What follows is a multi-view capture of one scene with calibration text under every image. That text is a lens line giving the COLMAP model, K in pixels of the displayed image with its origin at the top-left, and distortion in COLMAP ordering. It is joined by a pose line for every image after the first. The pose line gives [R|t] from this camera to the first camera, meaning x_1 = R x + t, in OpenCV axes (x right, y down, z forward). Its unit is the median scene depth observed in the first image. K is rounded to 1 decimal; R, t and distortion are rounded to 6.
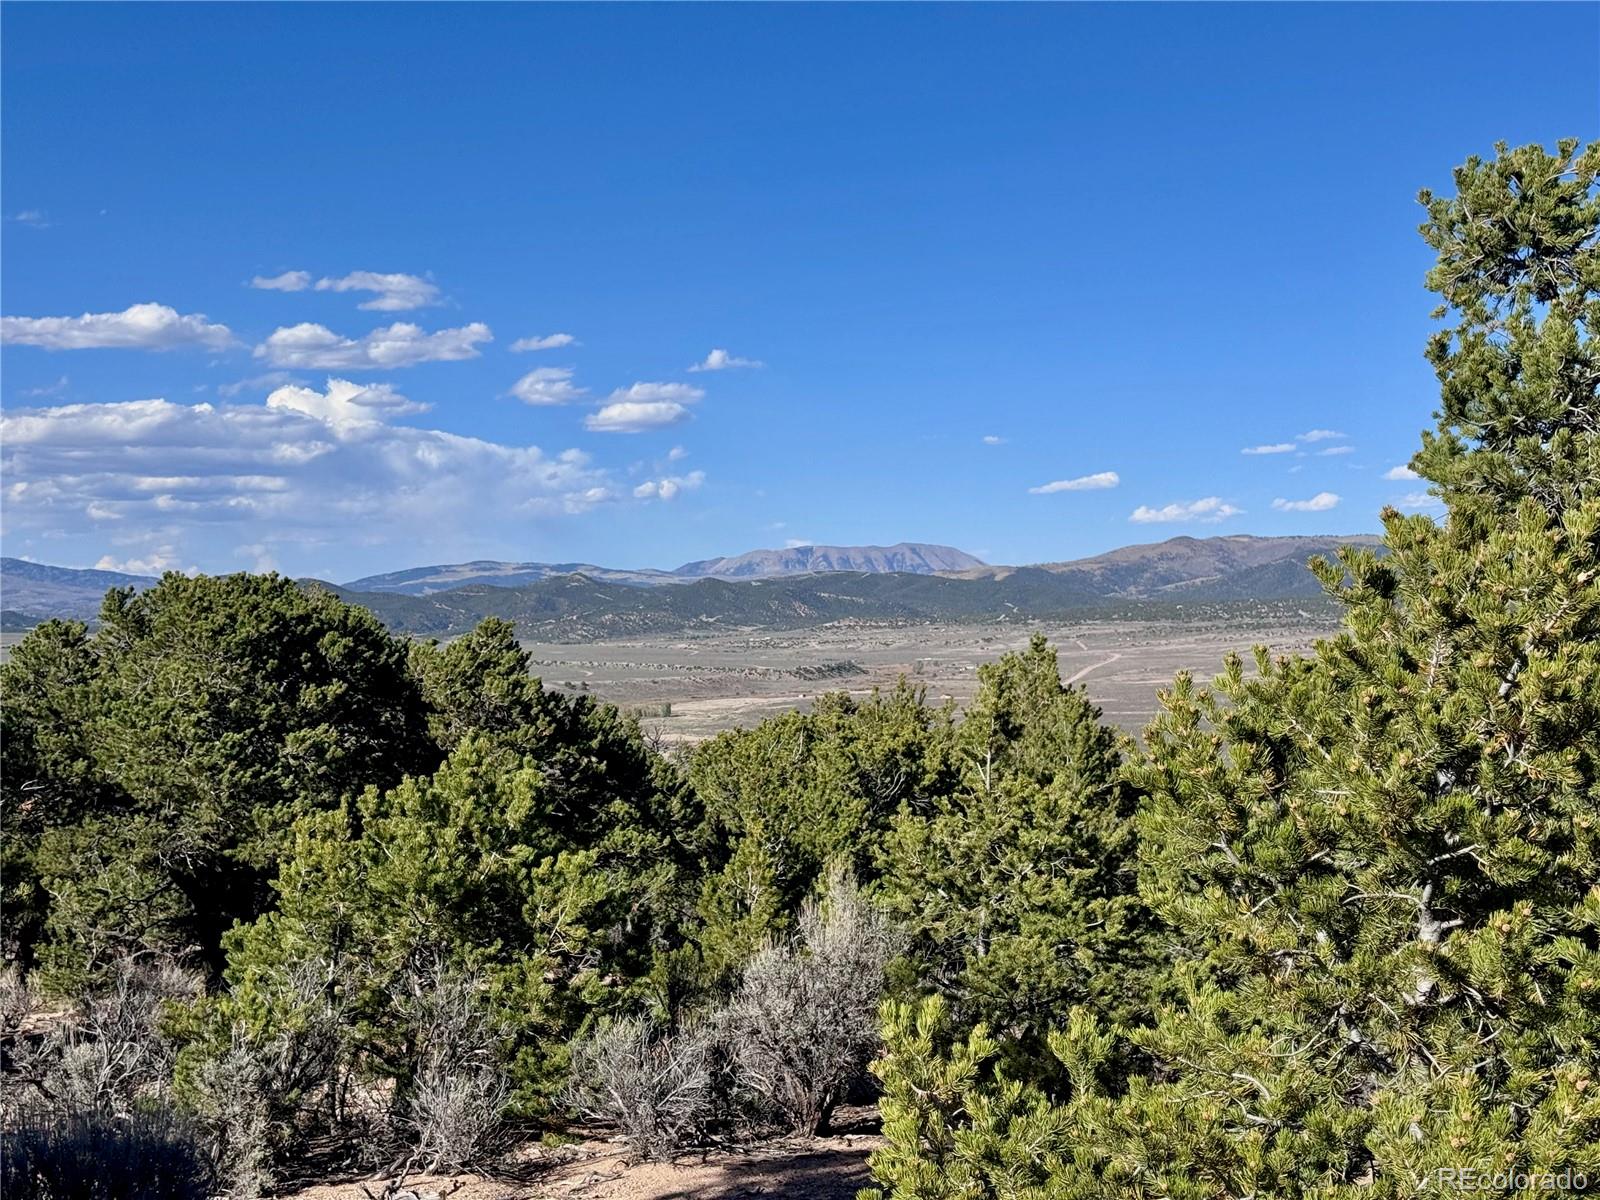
lens RADIAL K [[2178.7, 0, 800.0], [0, 2178.7, 600.0], [0, 0, 1]] dist [0.170114, -0.007404]
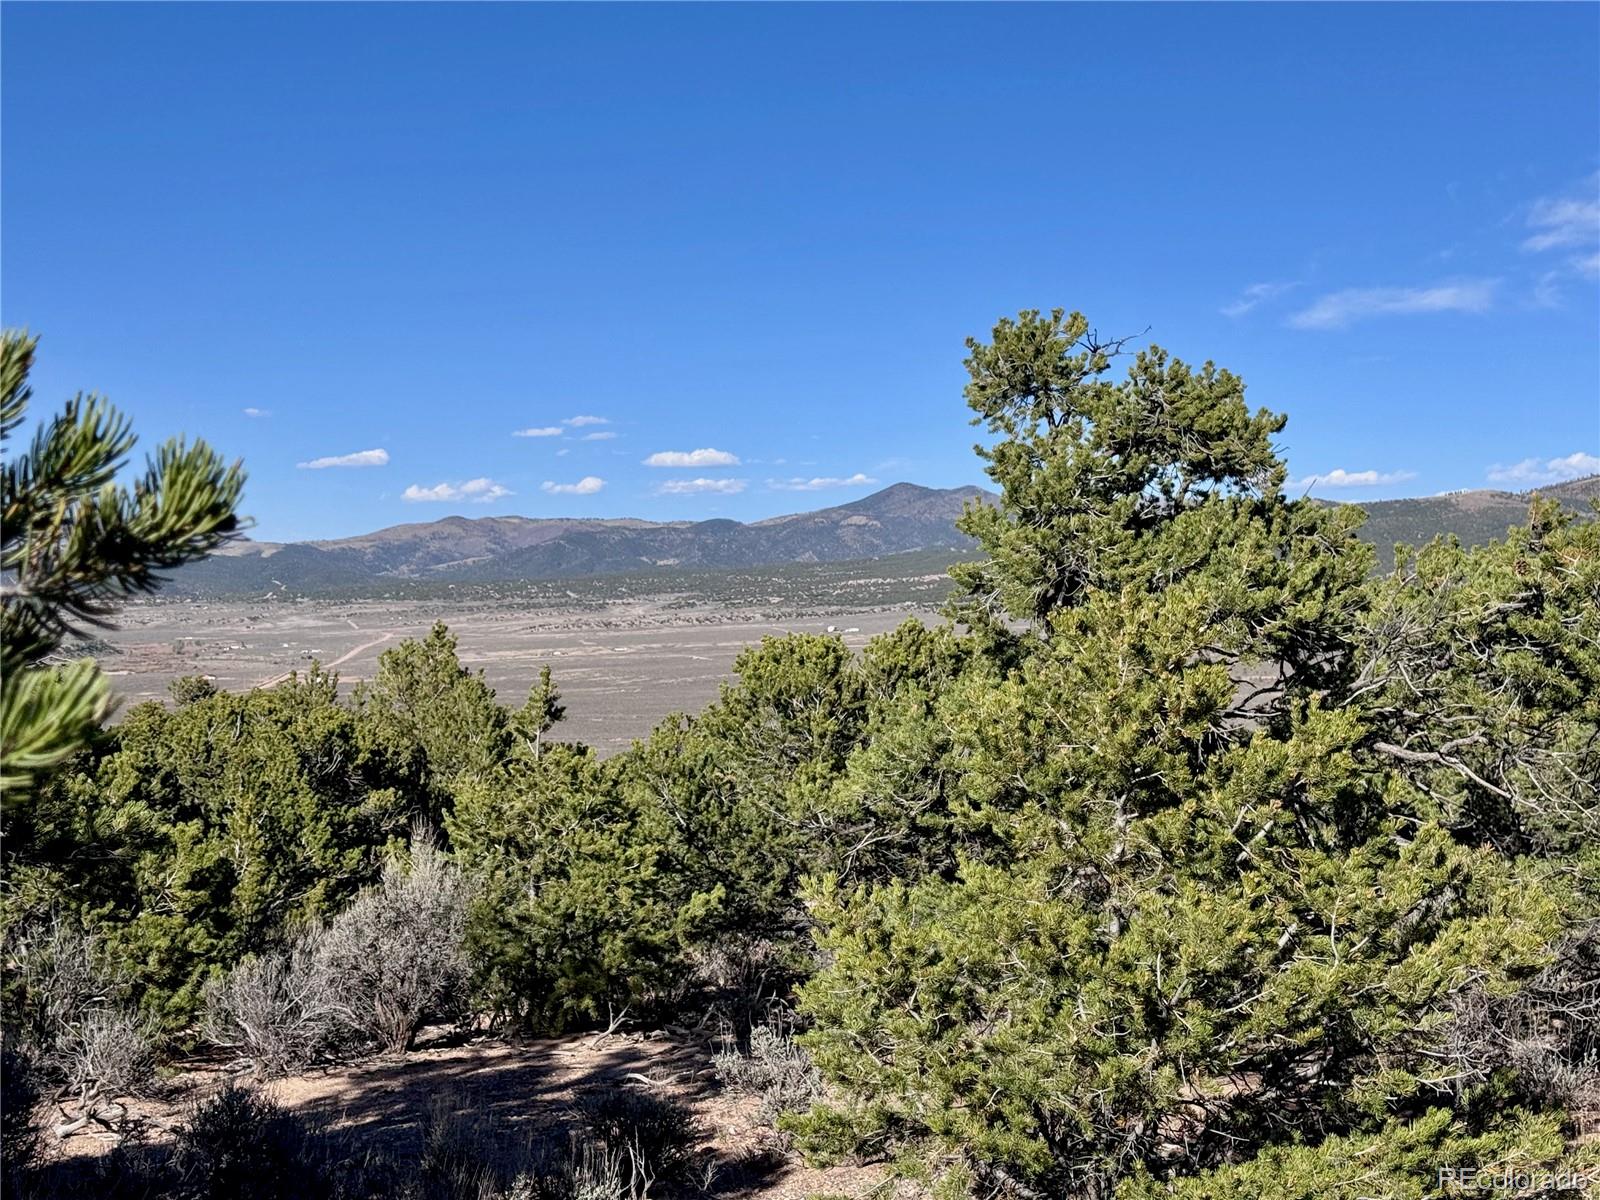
lens RADIAL K [[2188.8, 0, 800.0], [0, 2188.8, 600.0], [0, 0, 1]] dist [0.160201, -0.312144]
pose [[0.945252, 0.007658, 0.326250, -0.176507], [-0.010840, 0.999910, 0.007934, -0.013868], [-0.326160, -0.011036, 0.945250, -0.197557]]
